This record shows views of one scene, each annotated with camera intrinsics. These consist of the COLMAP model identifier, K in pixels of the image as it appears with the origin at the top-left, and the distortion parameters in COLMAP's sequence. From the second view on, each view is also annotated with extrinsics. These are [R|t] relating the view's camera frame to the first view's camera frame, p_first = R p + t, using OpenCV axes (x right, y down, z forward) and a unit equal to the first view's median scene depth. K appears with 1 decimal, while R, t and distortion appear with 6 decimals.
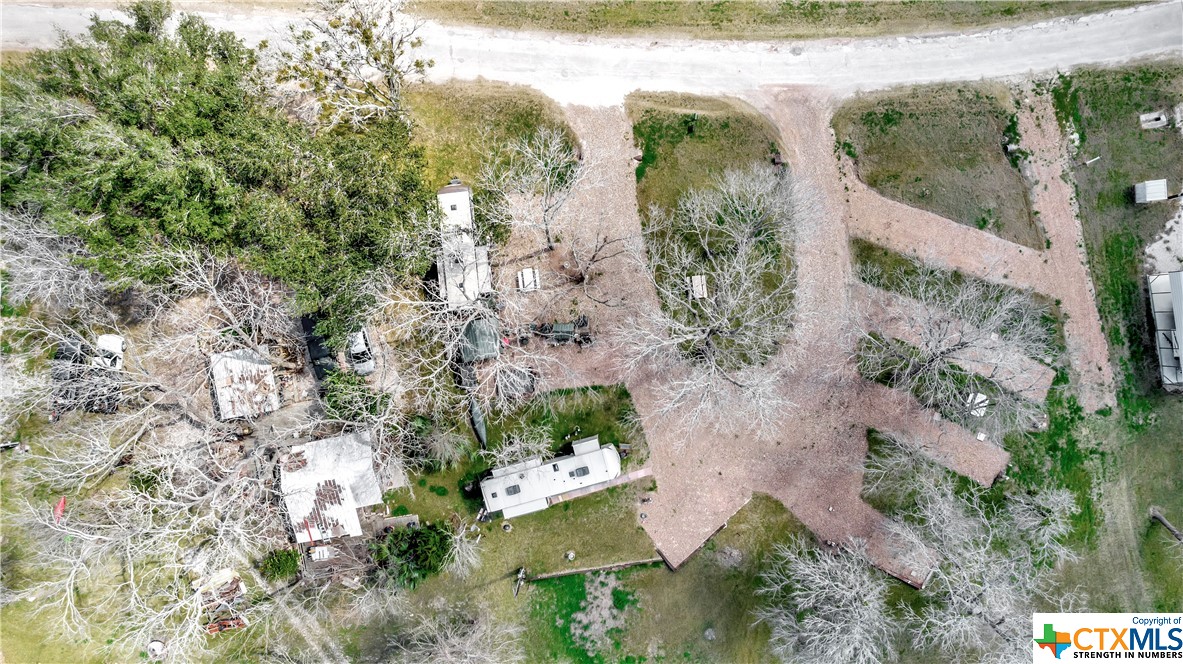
lens RADIAL K [[755.4, 0, 591.5], [0, 755.4, 332.0], [0, 0, 1]] dist [-0.091450, 0.087213]
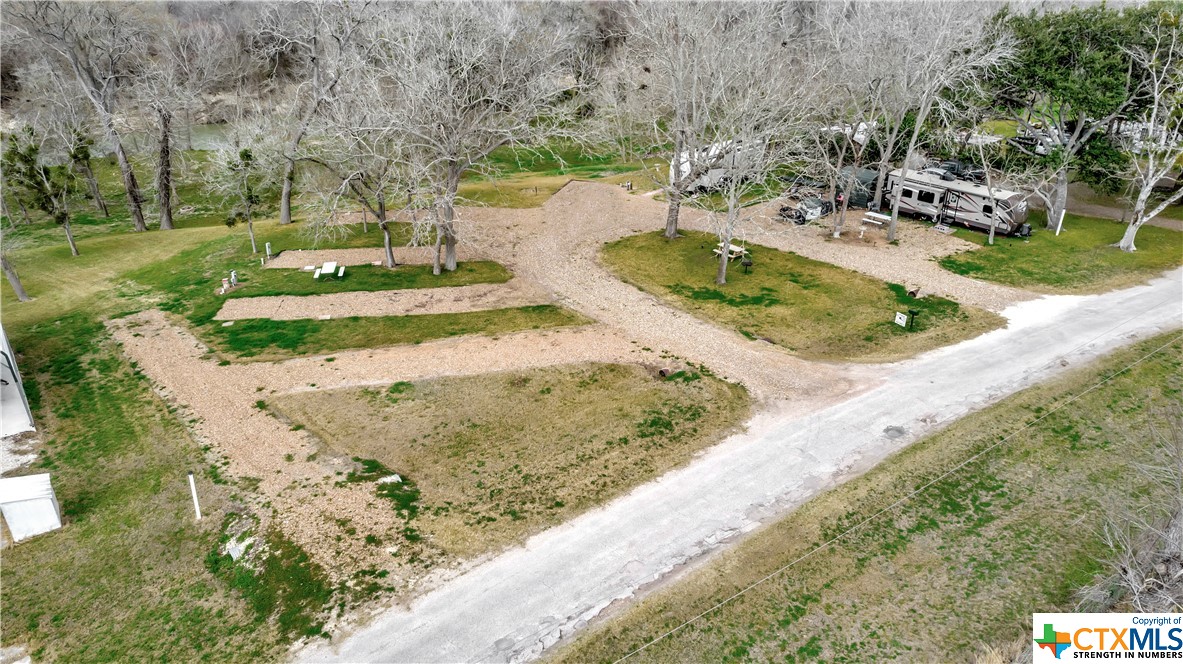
lens RADIAL K [[755.4, 0, 591.5], [0, 755.4, 332.0], [0, 0, 1]] dist [-0.091450, 0.087213]
pose [[-0.852032, 0.218688, -0.475623, 0.660422], [-0.523410, -0.371799, 0.766686, -0.620980], [-0.009171, 0.902187, 0.431248, 0.730360]]
